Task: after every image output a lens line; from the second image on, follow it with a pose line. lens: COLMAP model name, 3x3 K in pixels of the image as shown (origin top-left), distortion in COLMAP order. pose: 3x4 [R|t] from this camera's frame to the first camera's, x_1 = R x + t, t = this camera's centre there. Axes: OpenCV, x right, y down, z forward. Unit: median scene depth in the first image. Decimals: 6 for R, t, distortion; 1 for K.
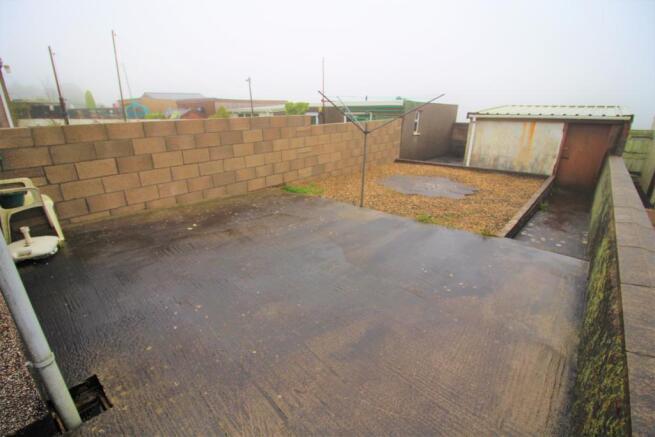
lens RADIAL K [[302.6, 0, 325.0], [0, 302.6, 218.0], [0, 0, 1]] dist [-0.017111, -0.001428]
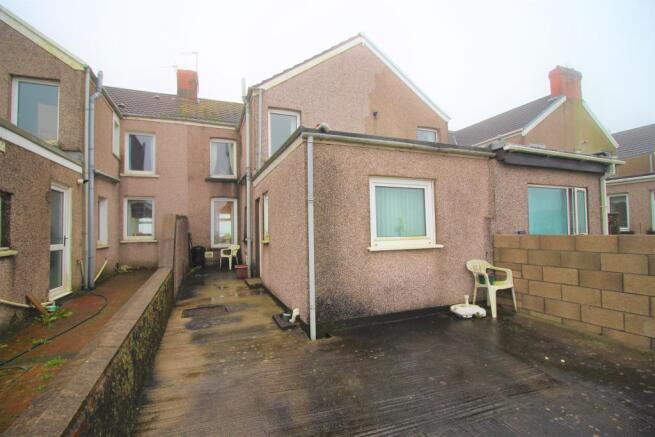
lens RADIAL K [[302.6, 0, 323.5], [0, 302.6, 219.8], [0, 0, 1]] dist [-0.017111, -0.001428]
pose [[-0.452092, -0.018274, -0.891784, 1.521287], [-0.288309, 0.949117, 0.126710, -0.672164], [0.844092, 0.314394, -0.434357, 1.909379]]
